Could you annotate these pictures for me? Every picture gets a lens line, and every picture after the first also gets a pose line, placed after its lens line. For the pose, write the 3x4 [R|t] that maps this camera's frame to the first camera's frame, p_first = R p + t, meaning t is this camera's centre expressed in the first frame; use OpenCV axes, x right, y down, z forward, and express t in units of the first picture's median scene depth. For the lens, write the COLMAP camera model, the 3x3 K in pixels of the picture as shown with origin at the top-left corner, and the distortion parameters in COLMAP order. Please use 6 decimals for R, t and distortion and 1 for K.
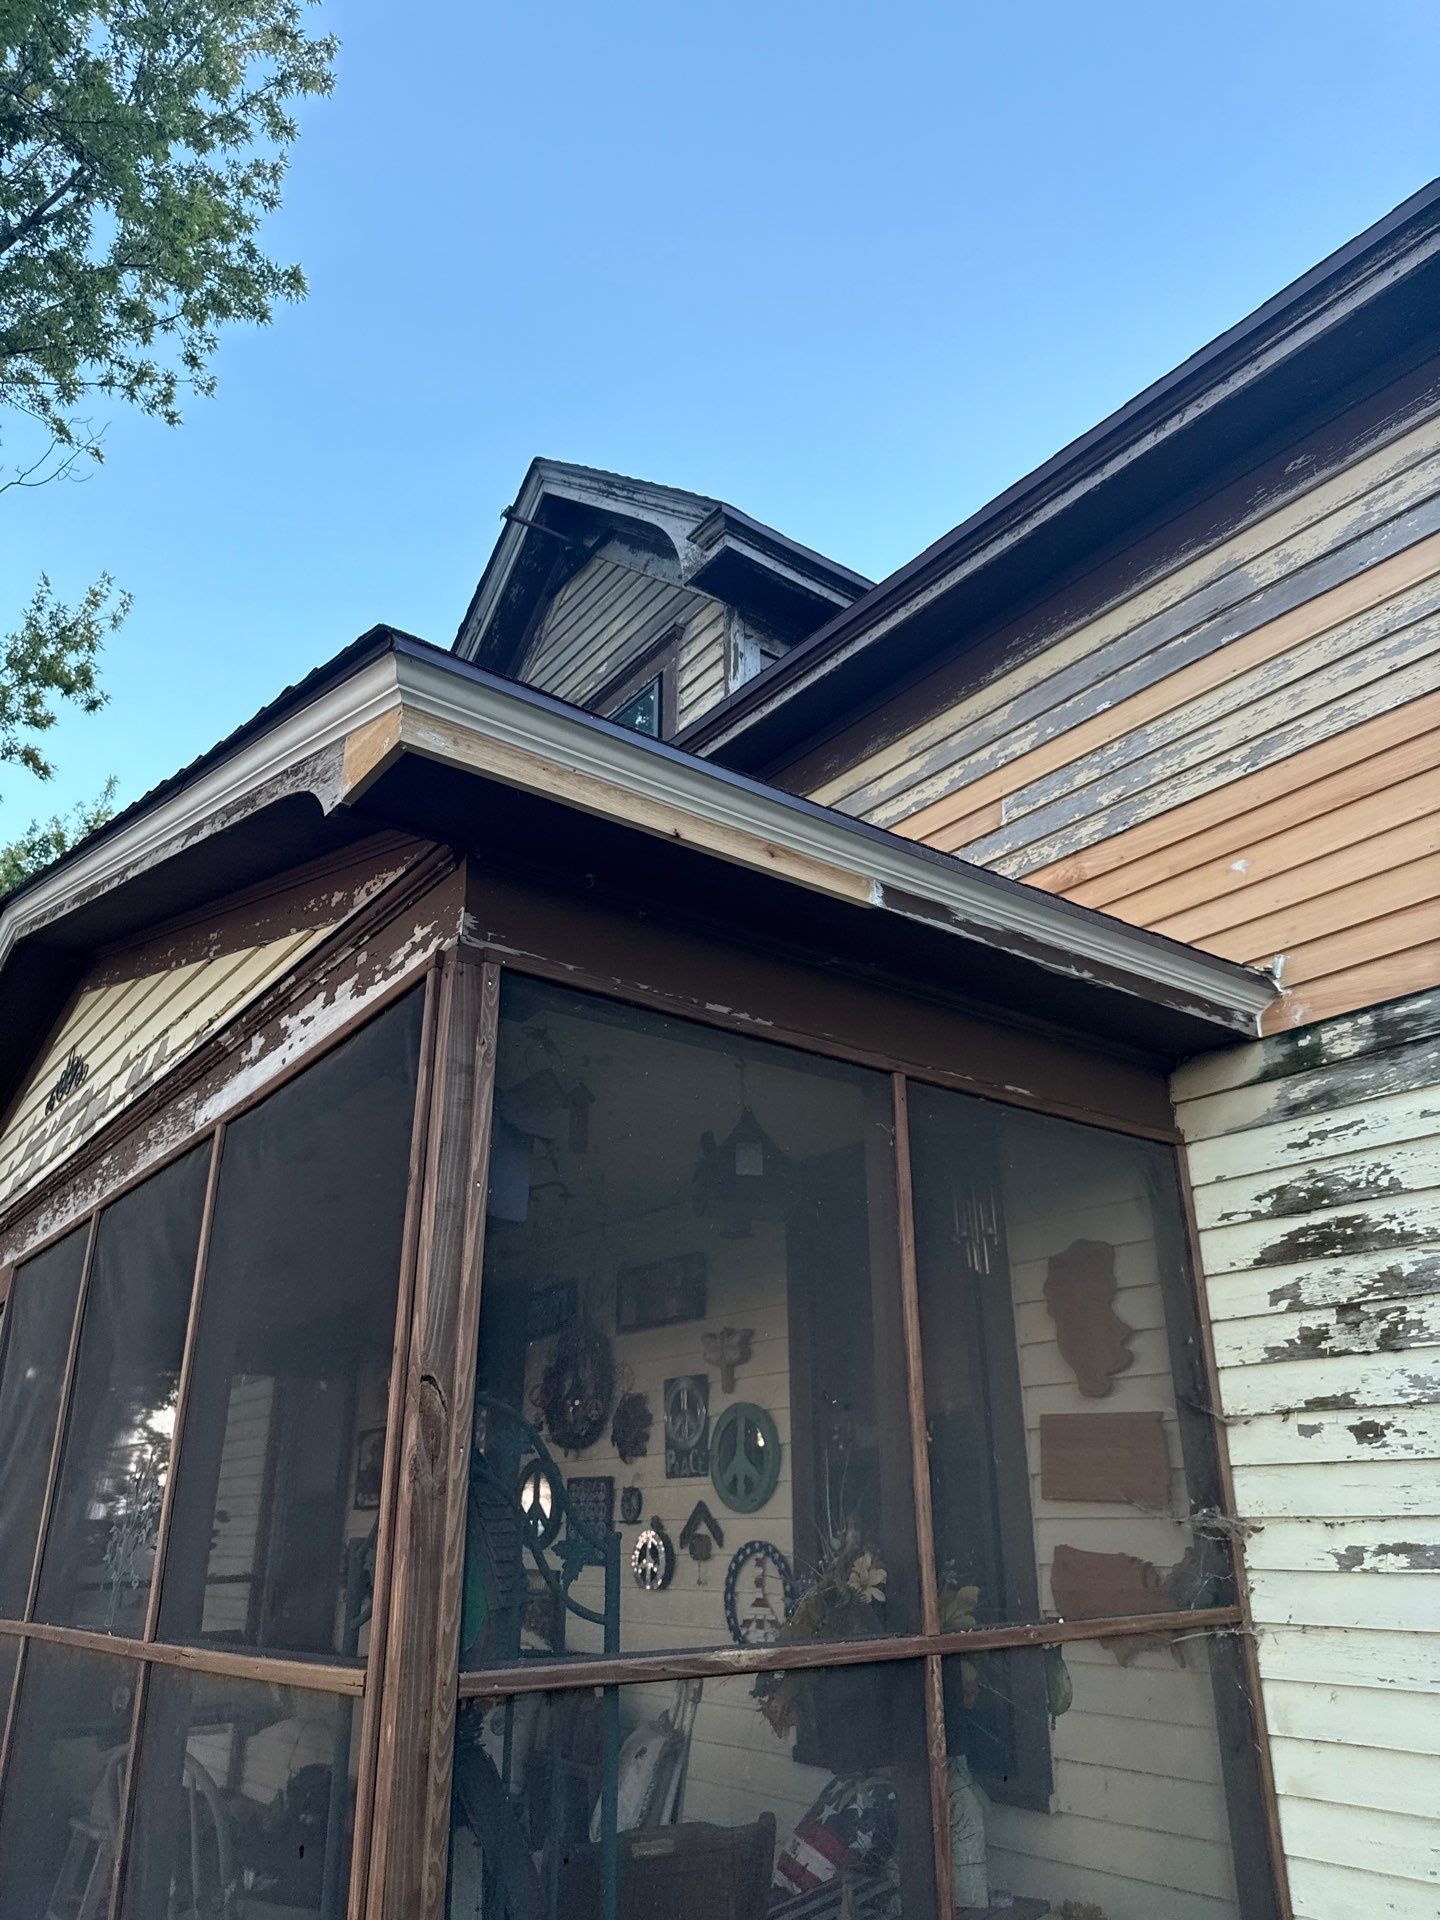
lens RADIAL K [[1349.4, 0, 711.0], [0, 1349.4, 951.9], [0, 0, 1]] dist [0.075913, -0.117271]
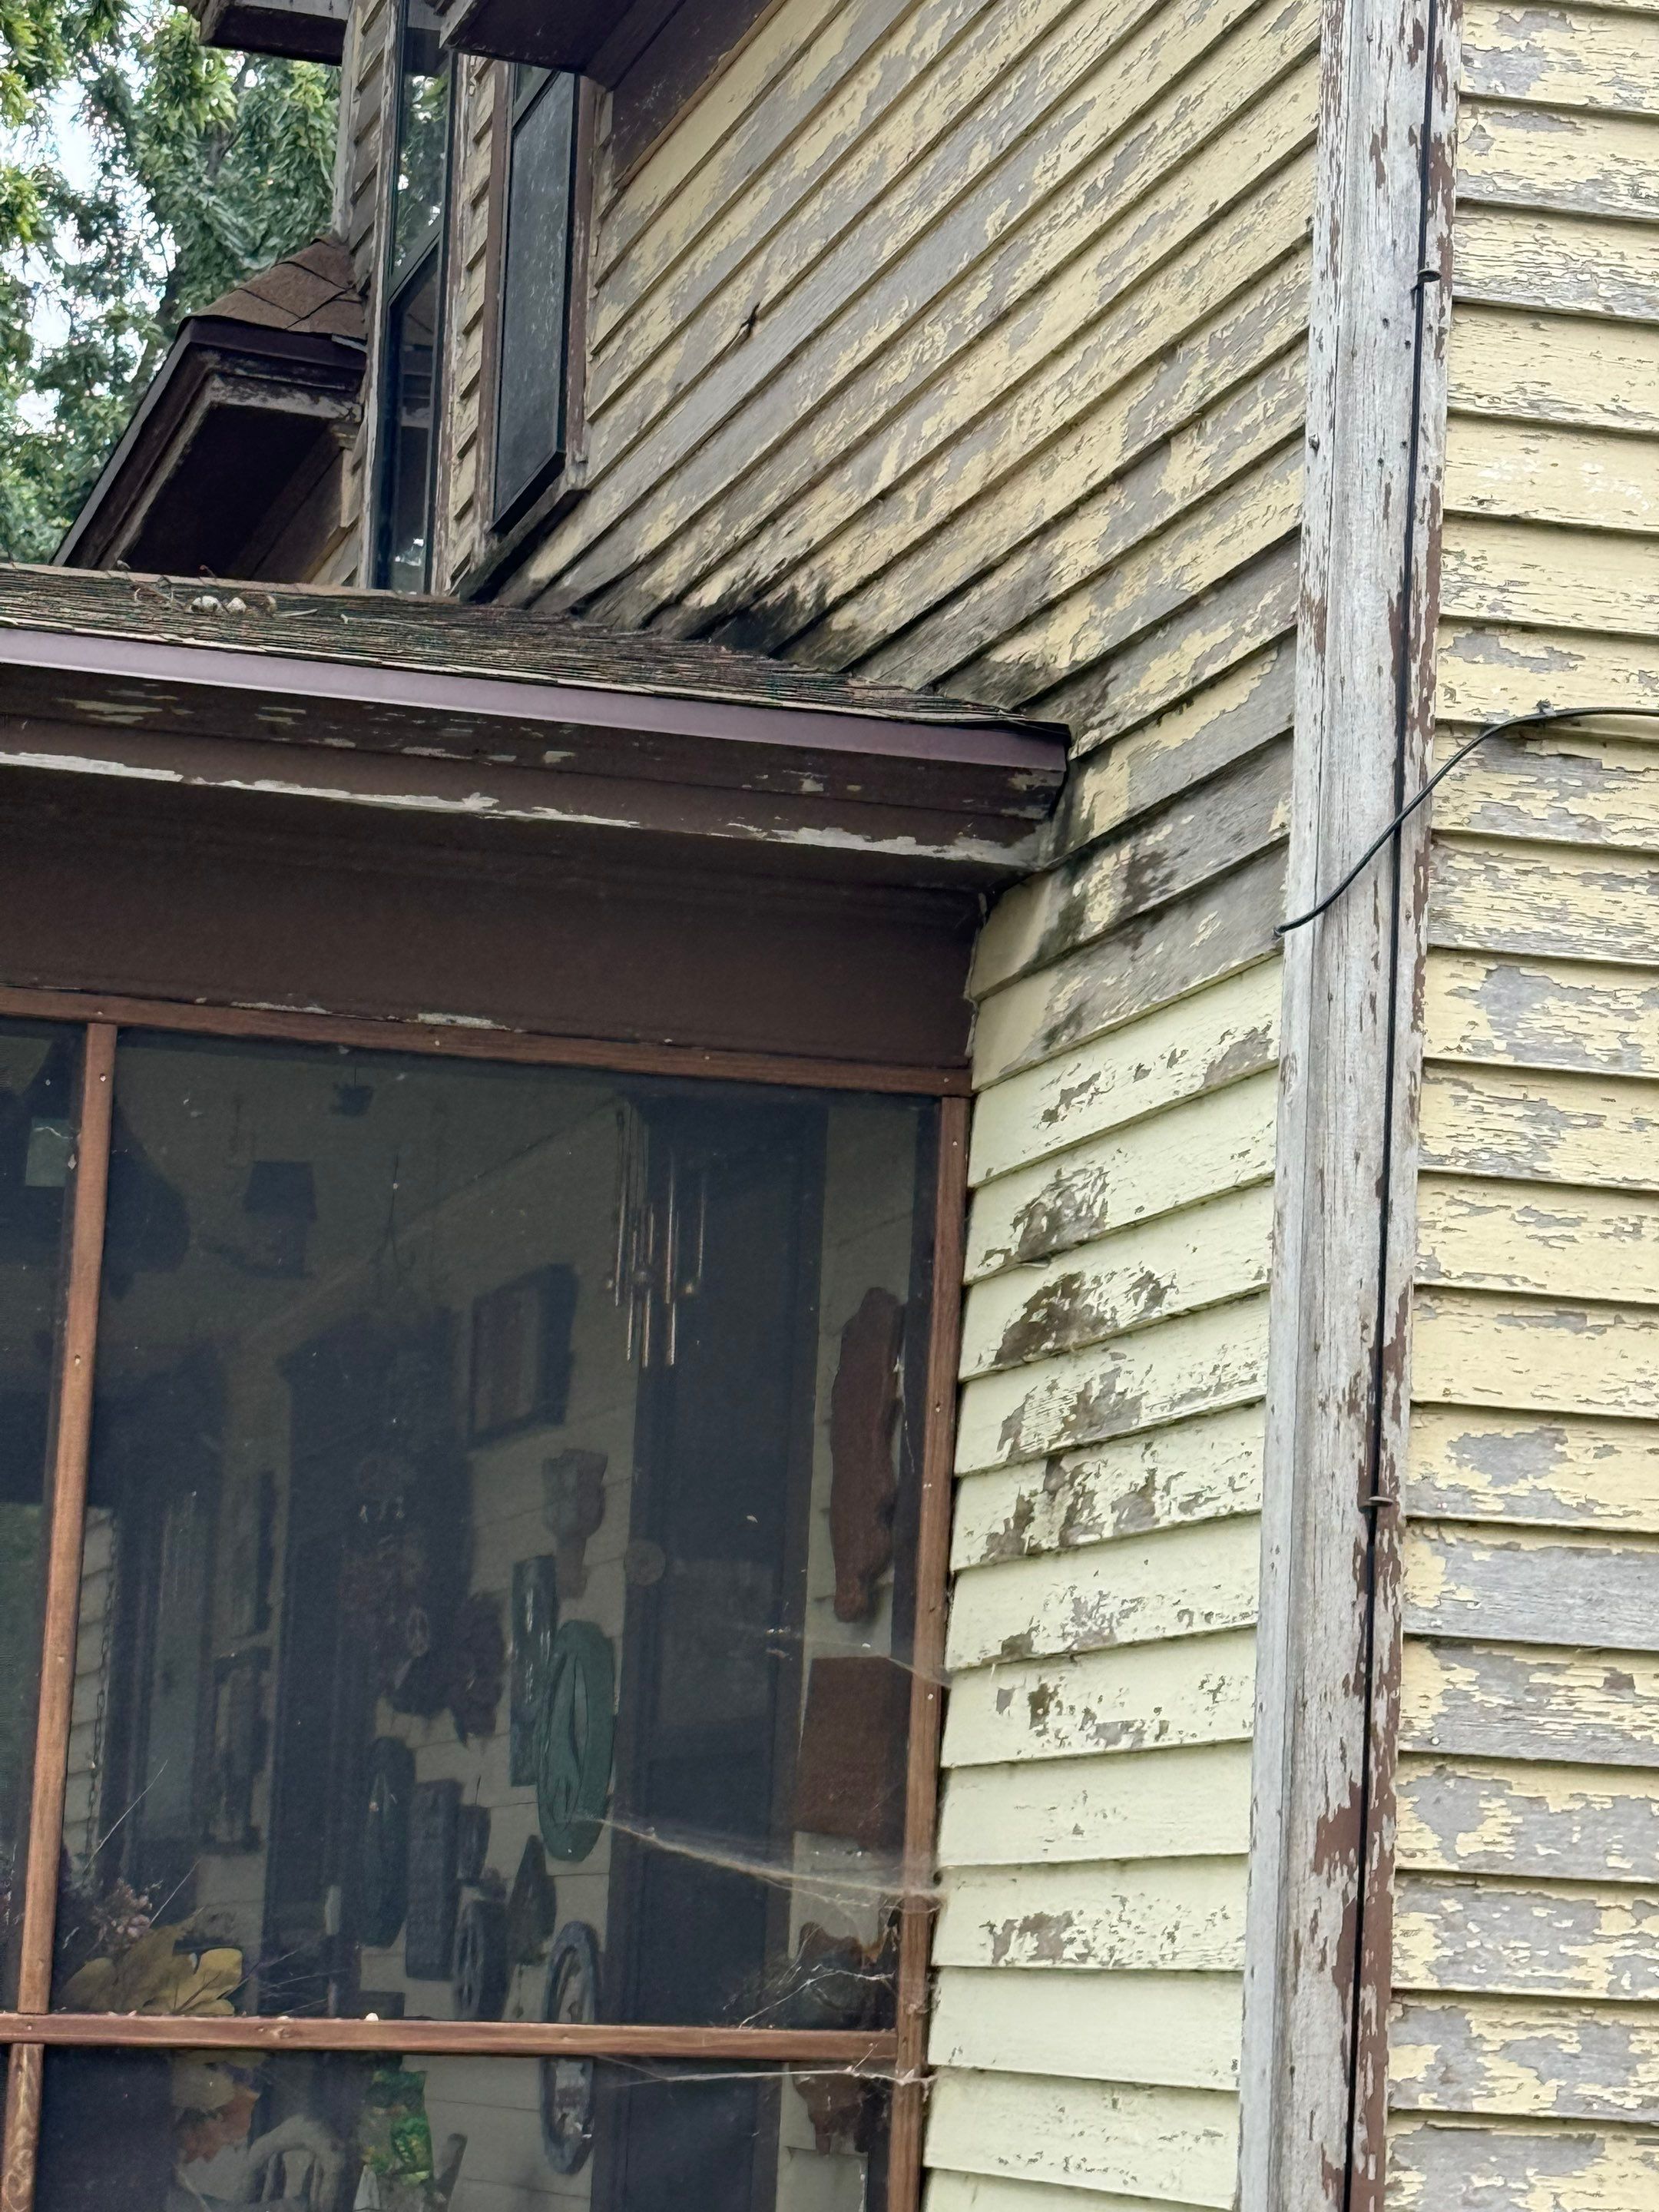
lens RADIAL K [[6024.0, 0, 829.5], [0, 6024.0, 1106.0], [0, 0, 1]] dist [-0.007618, -0.025352]
pose [[0.930302, -0.011395, -0.366618, 1.116729], [0.098835, 0.970336, 0.220636, -0.321863], [0.353229, -0.241493, 0.903831, -0.873034]]
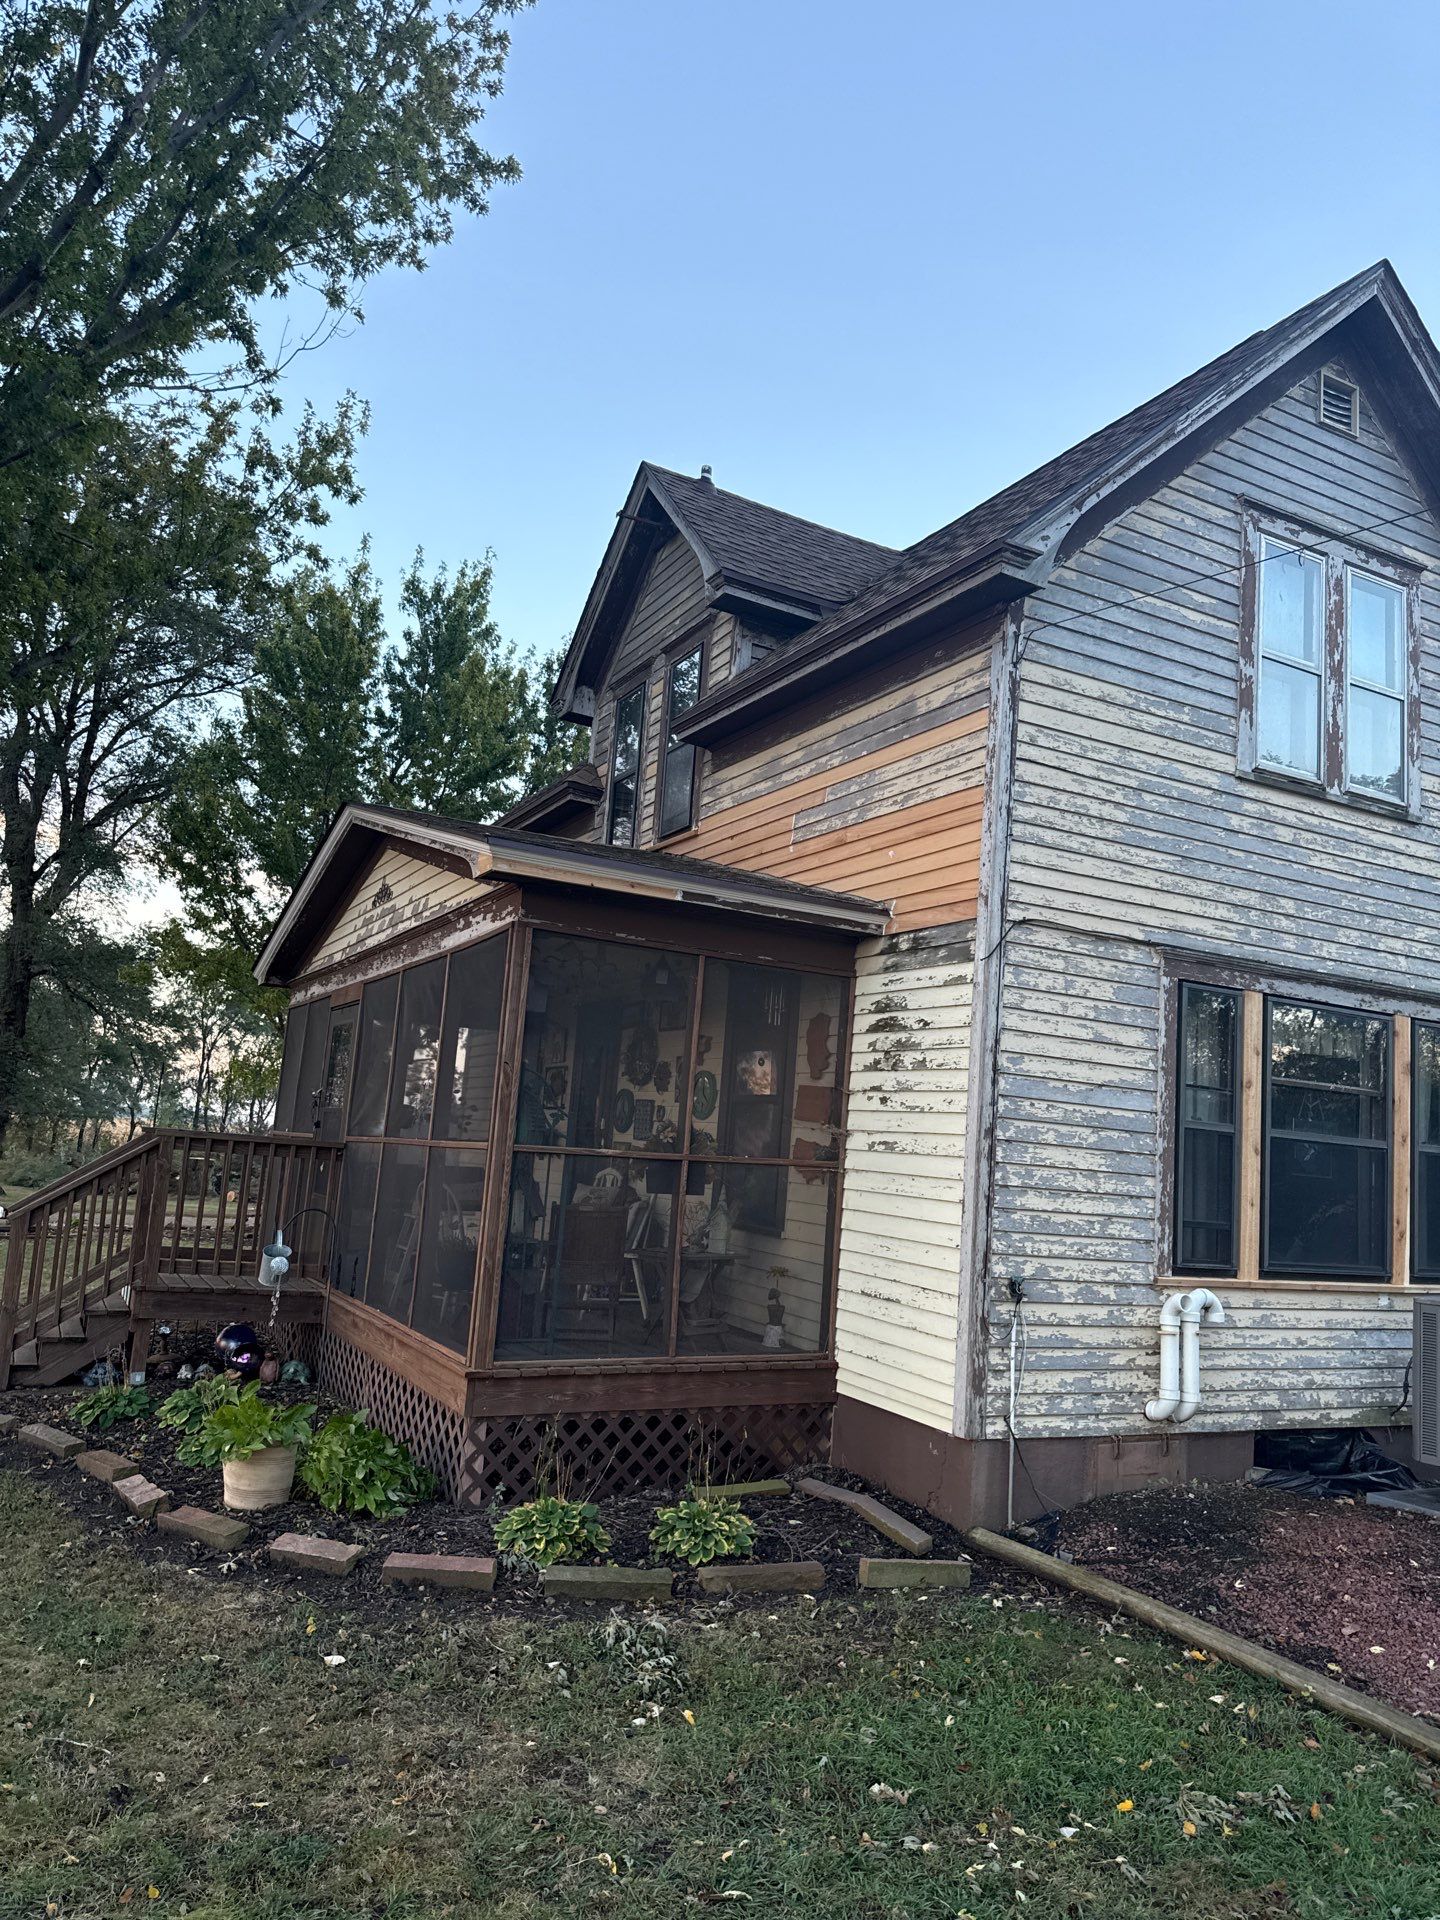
lens RADIAL K [[1349.4, 0, 711.0], [0, 1349.4, 951.9], [0, 0, 1]] dist [0.075913, -0.117271]
pose [[0.983503, 0.049611, -0.173957, 0.541669], [-0.004794, 0.968467, 0.249095, -0.495964], [0.180830, -0.244151, 0.952728, -1.272250]]
